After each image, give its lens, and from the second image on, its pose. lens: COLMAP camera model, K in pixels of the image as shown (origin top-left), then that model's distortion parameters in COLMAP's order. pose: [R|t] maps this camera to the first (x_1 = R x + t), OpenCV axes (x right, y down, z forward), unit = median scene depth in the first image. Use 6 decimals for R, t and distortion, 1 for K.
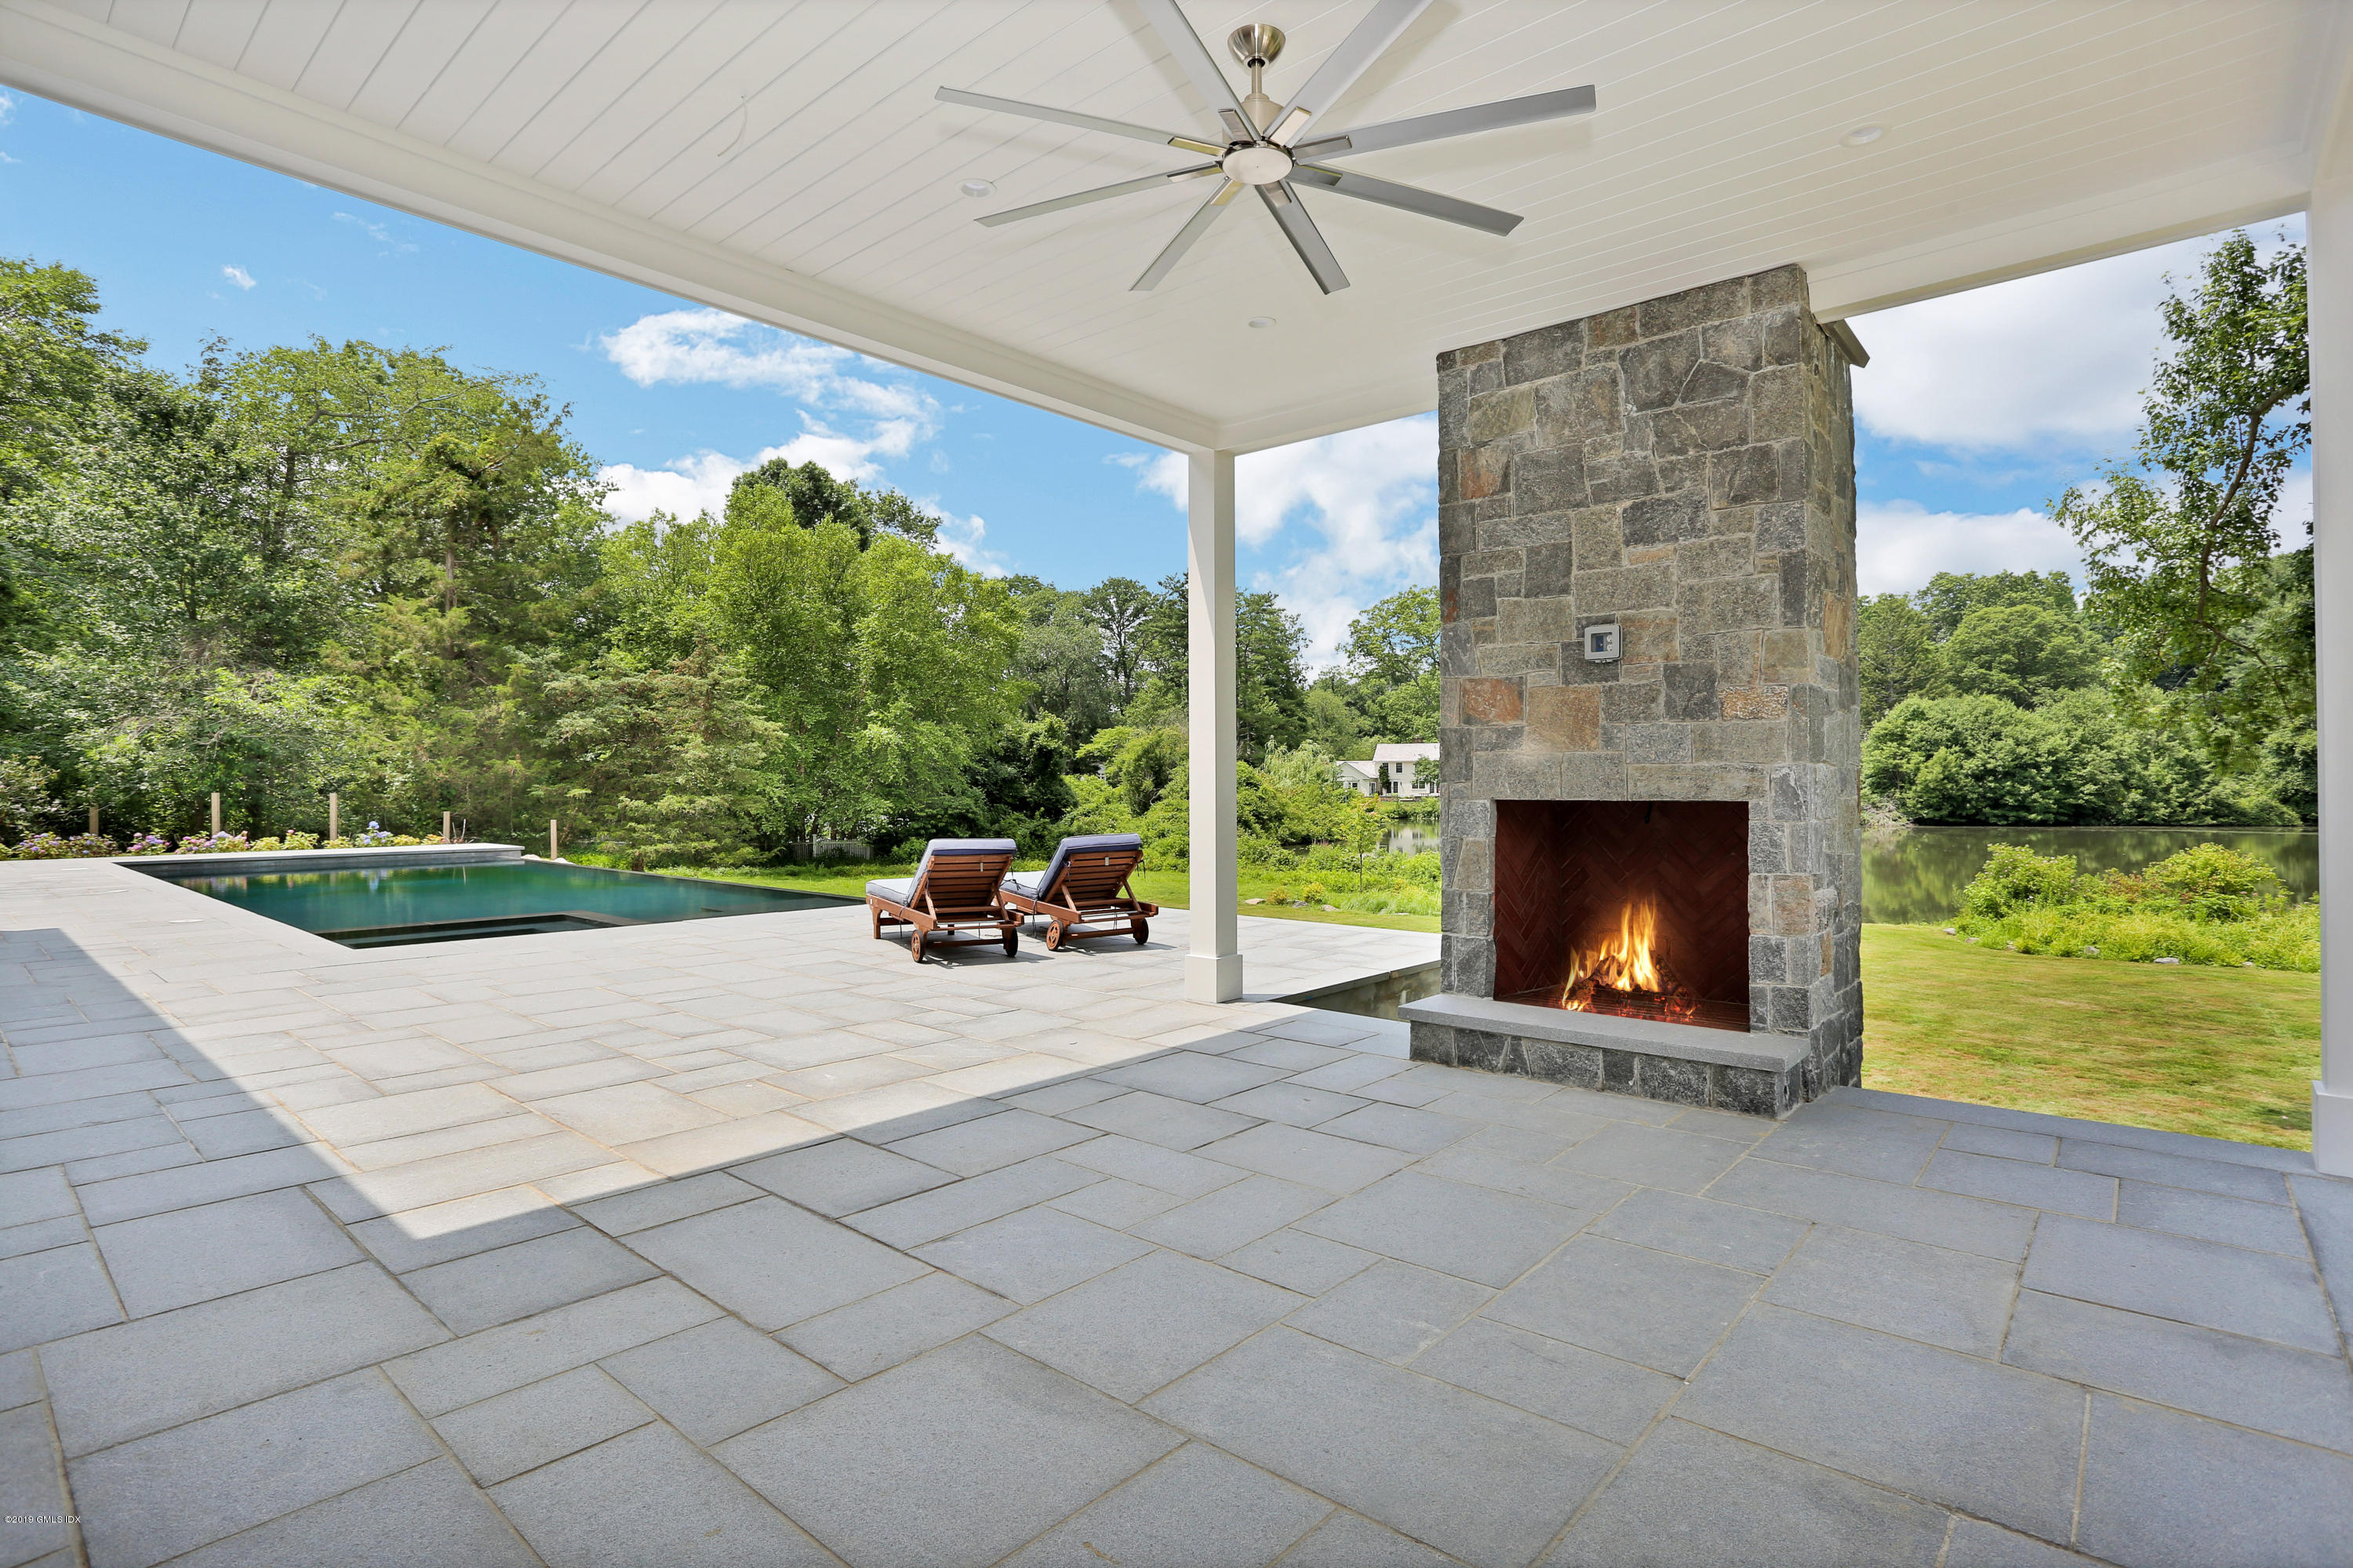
lens RADIAL K [[1167.5, 0, 1166.9], [0, 1167.5, 768.2], [0, 0, 1]] dist [-0.057161, 0.015167]
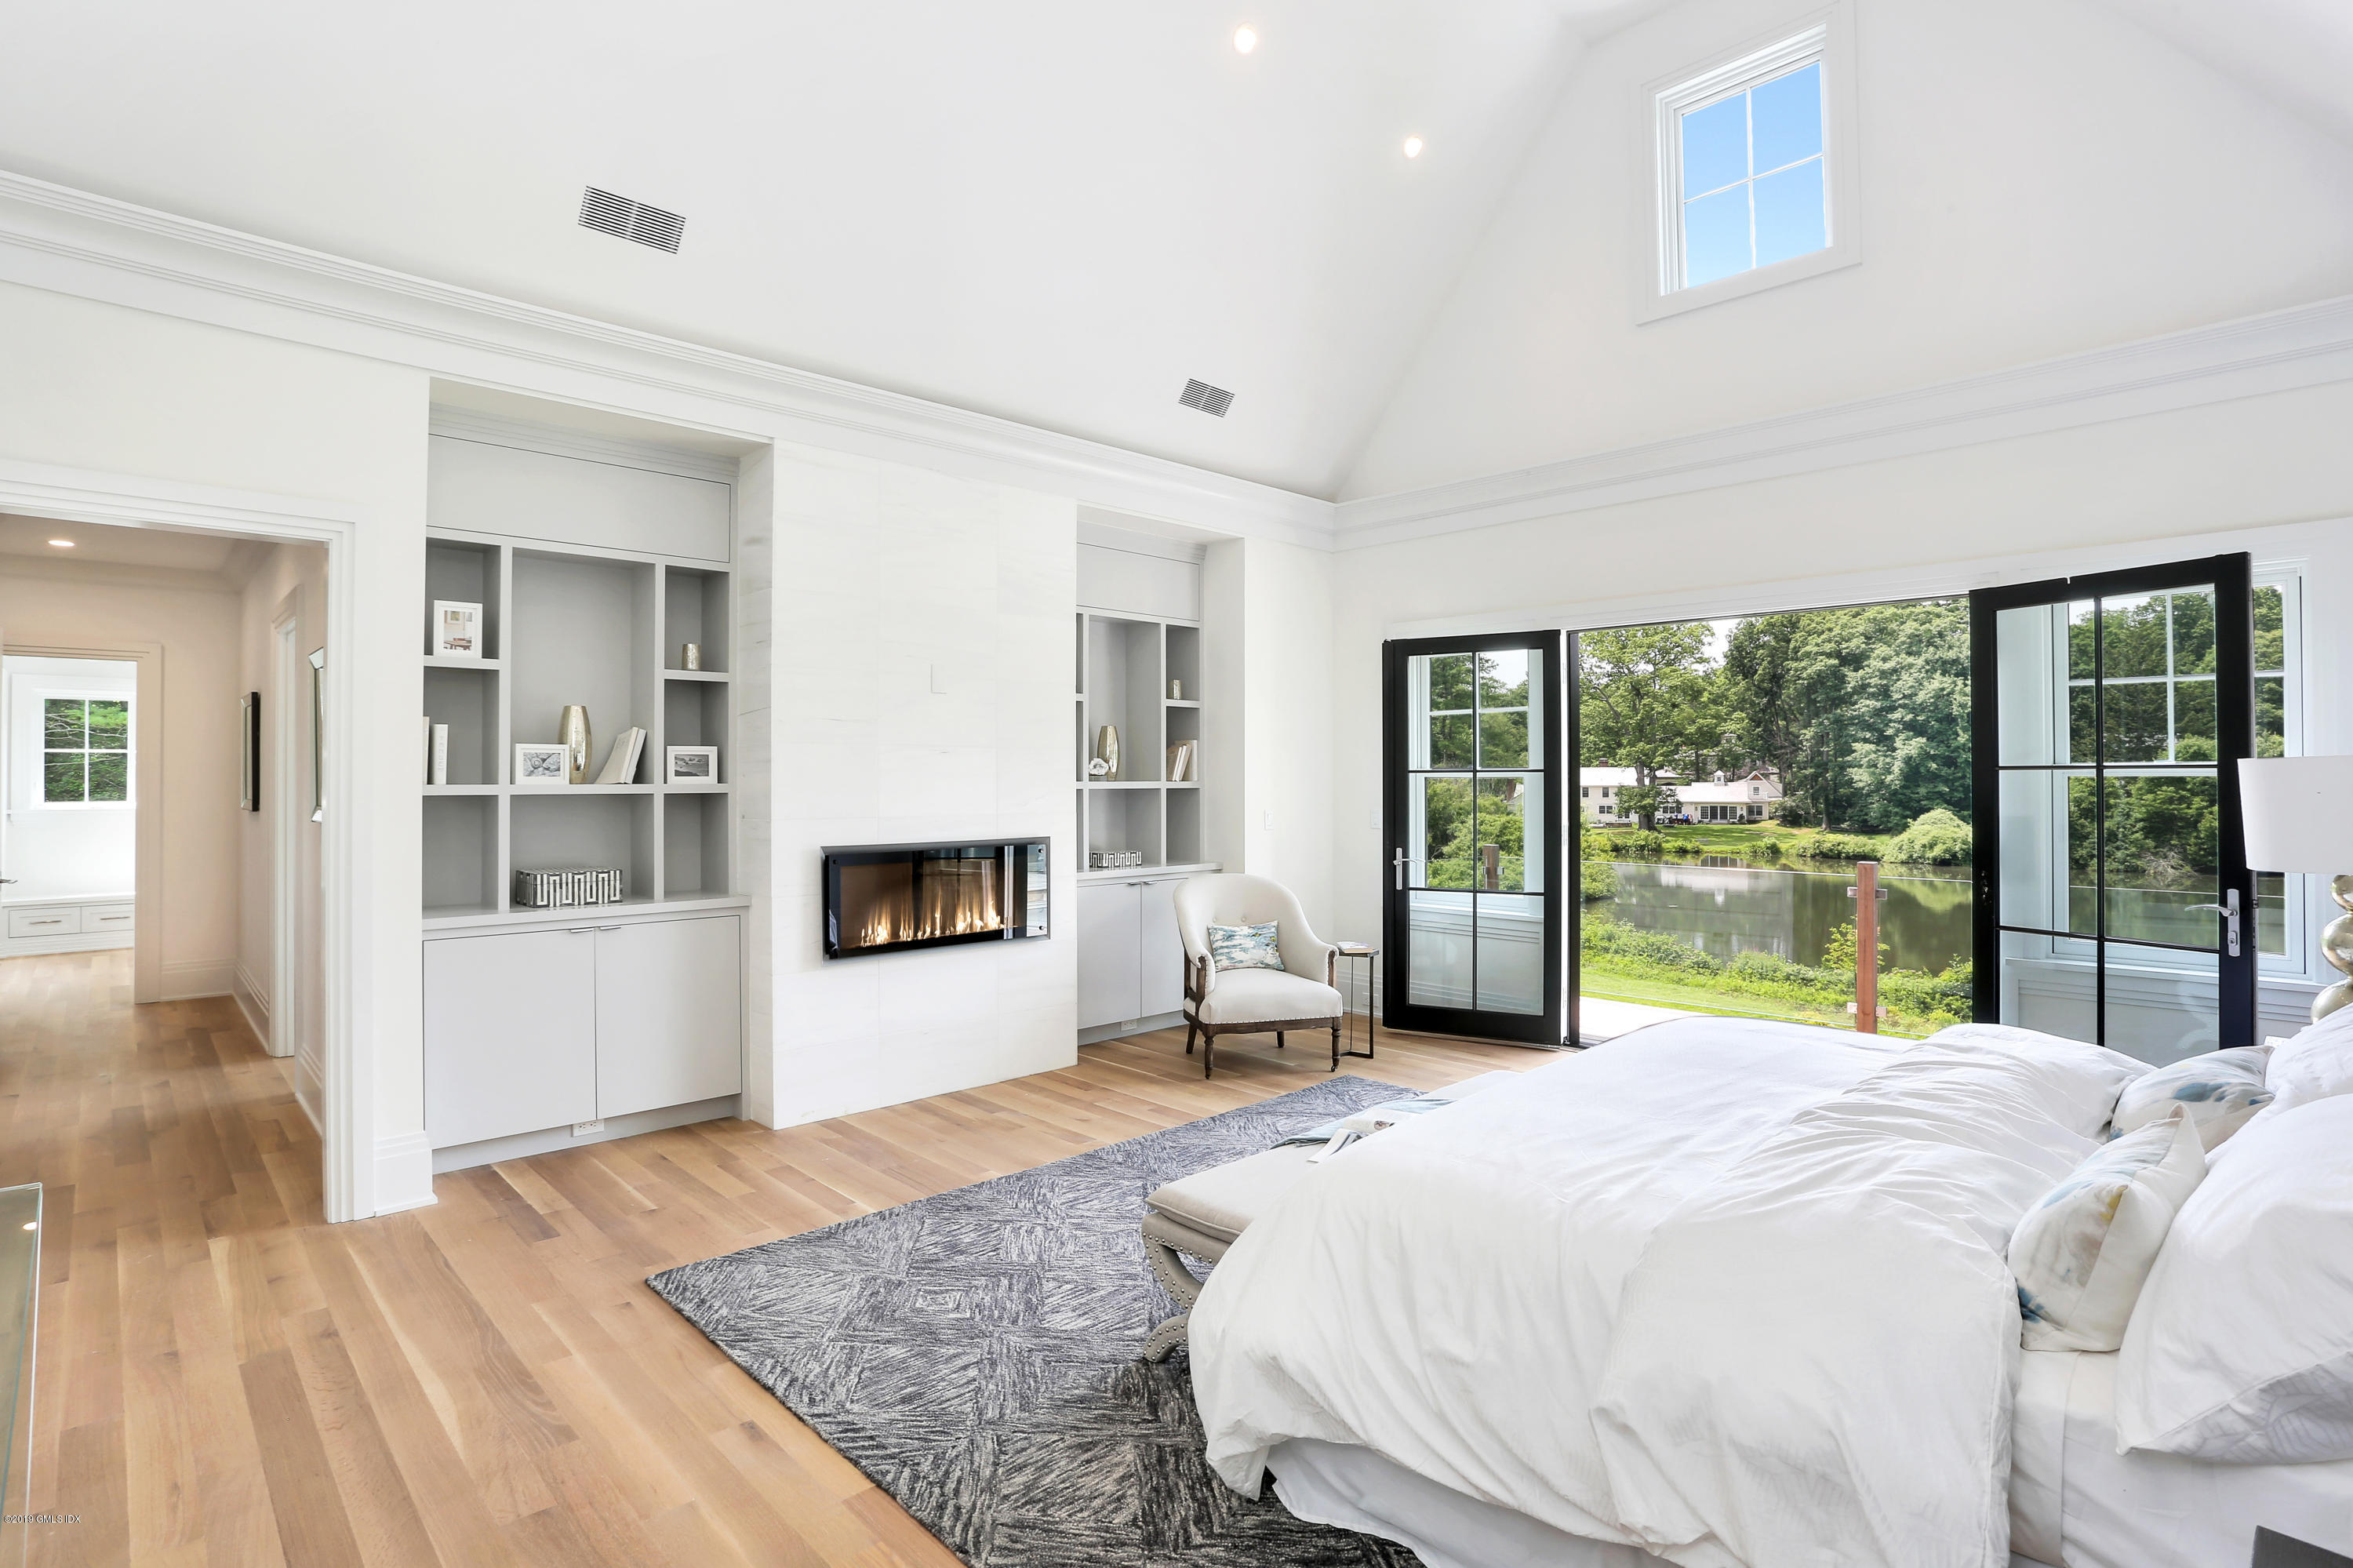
lens RADIAL K [[1165.5, 0, 1188.5], [0, 1165.5, 755.1], [0, 0, 1]] dist [-0.047780, 0.017275]
pose [[0.997960, 0.002839, -0.063784, -0.123163], [-0.003333, 0.999965, -0.007628, -0.039625], [0.063760, 0.007825, 0.997935, 0.006382]]
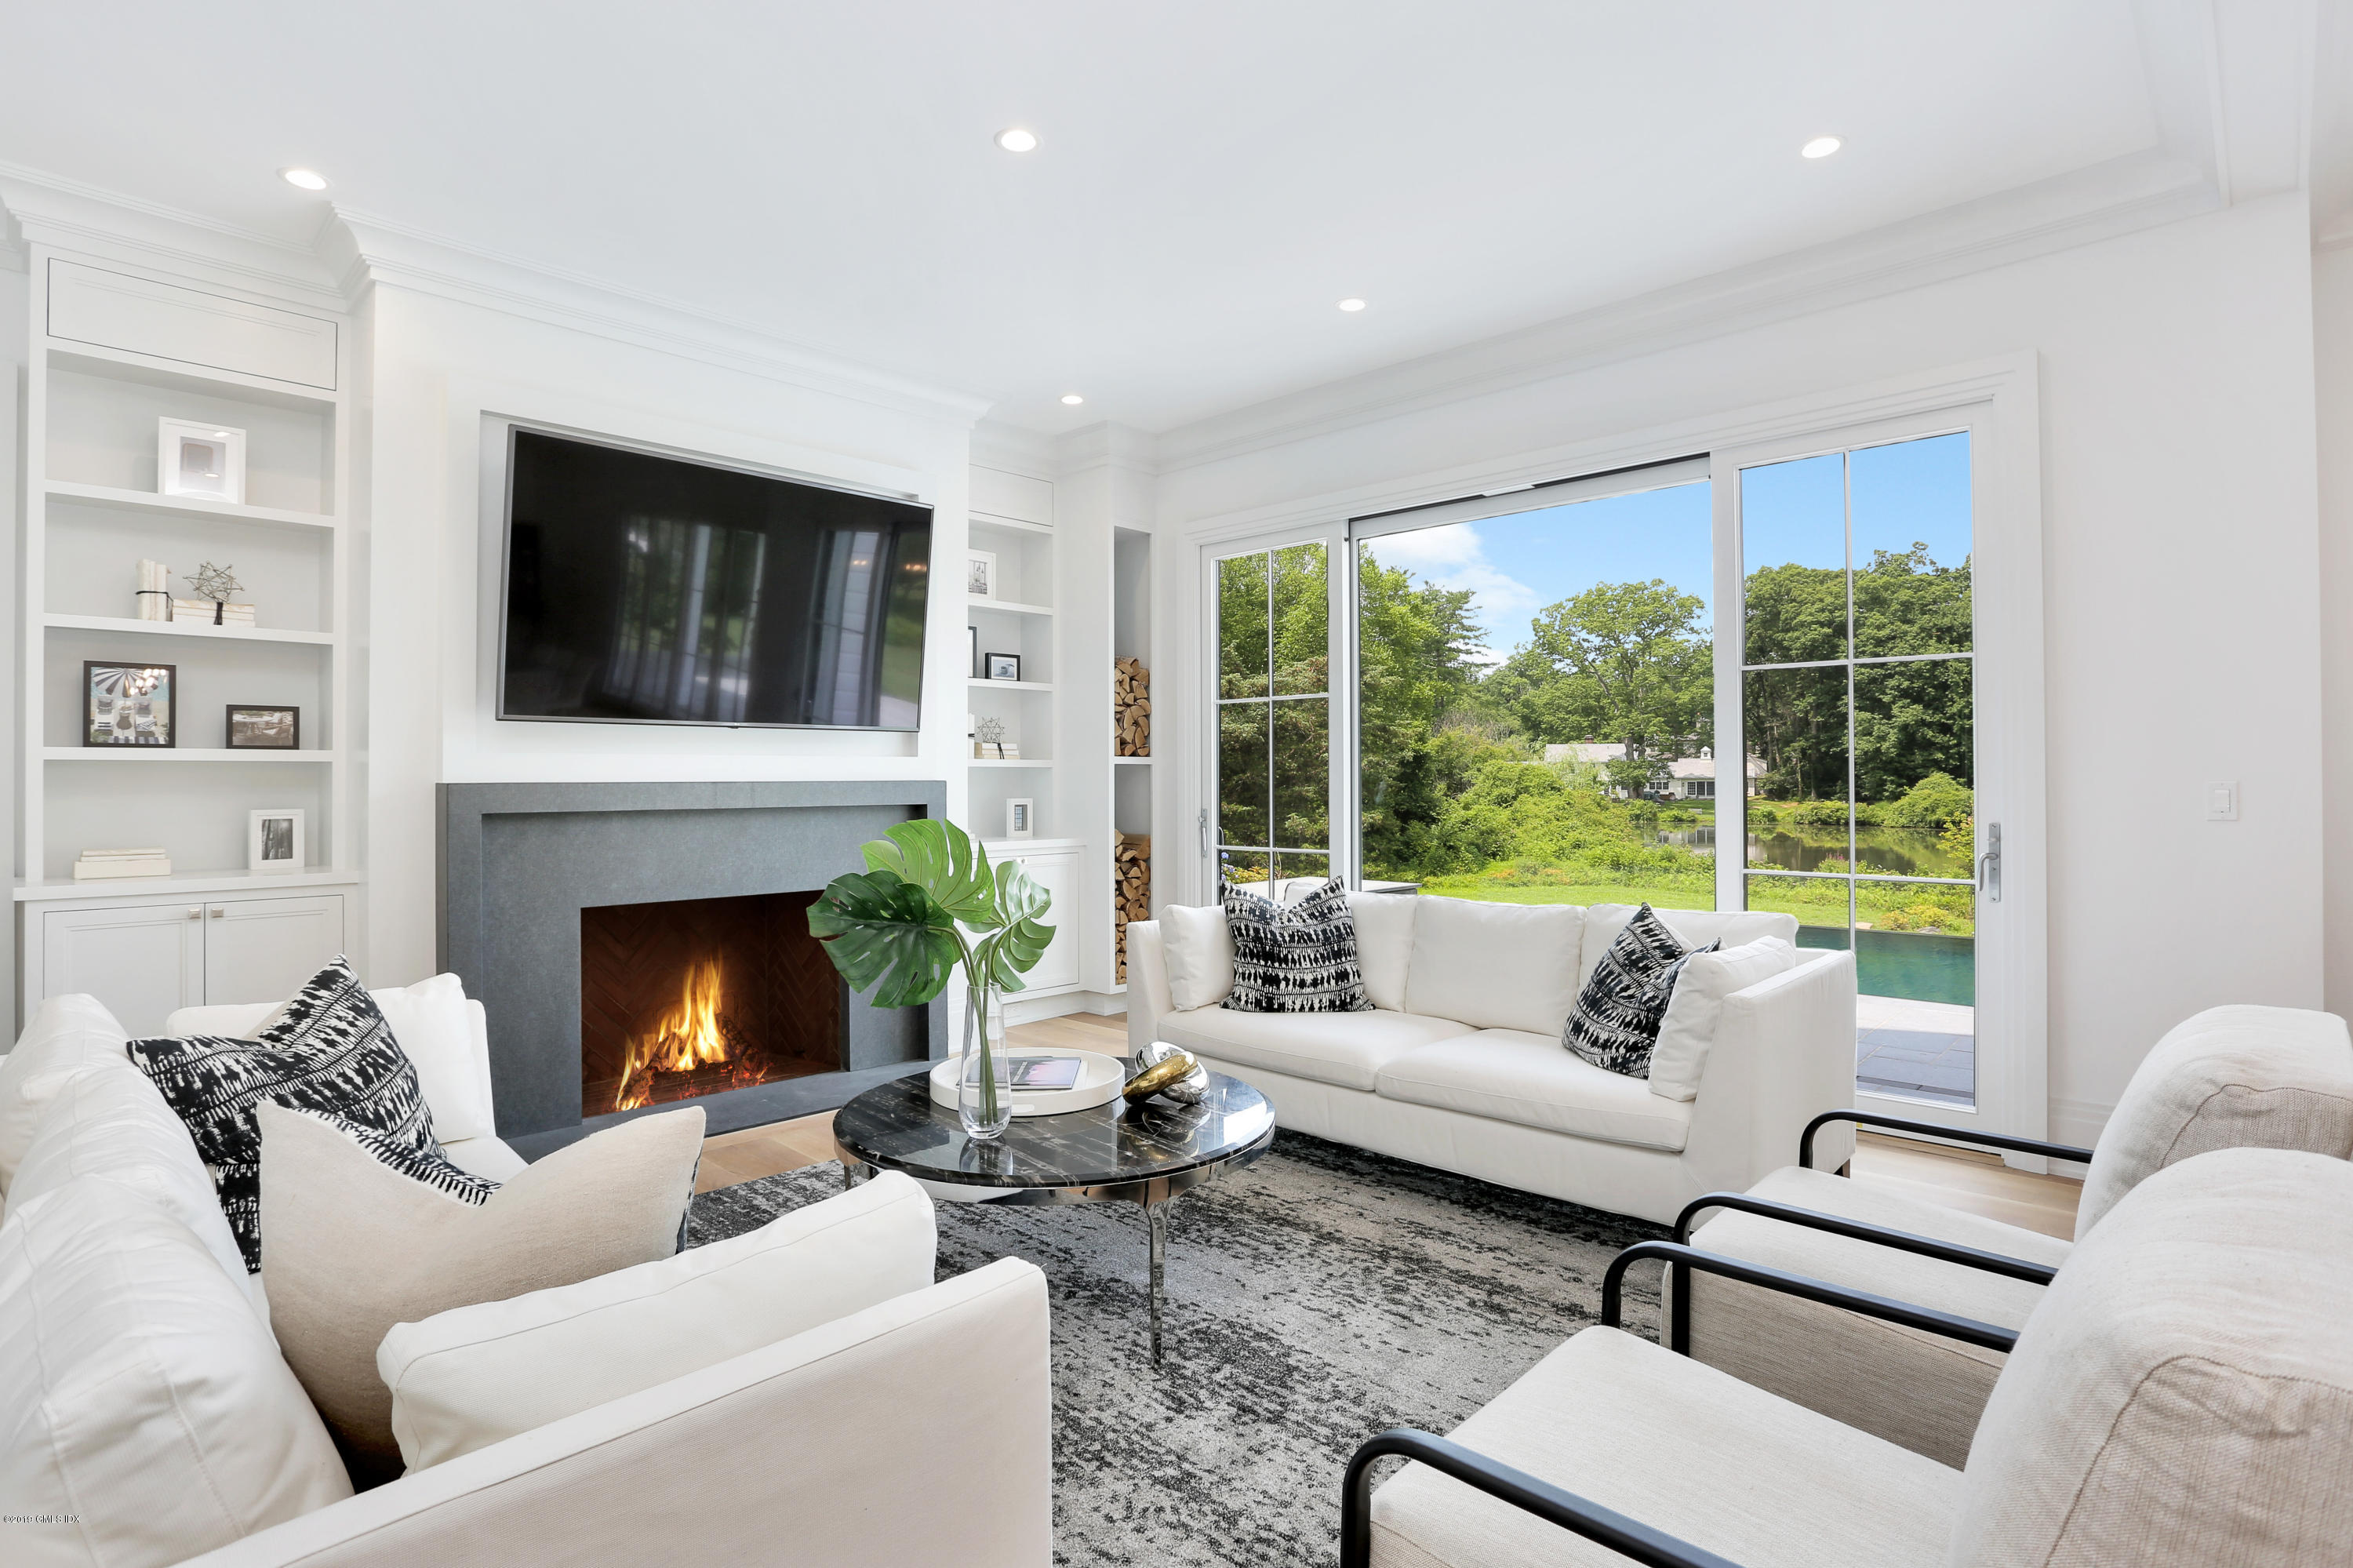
lens RADIAL K [[1165.5, 0, 1186.7], [0, 1165.5, 760.3], [0, 0, 1]] dist [-0.047780, 0.017275]
pose [[0.999460, 0.002649, -0.032741, -0.153111], [-0.002802, 0.999985, -0.004628, -0.003204], [0.032729, 0.004717, 0.999453, 0.040862]]
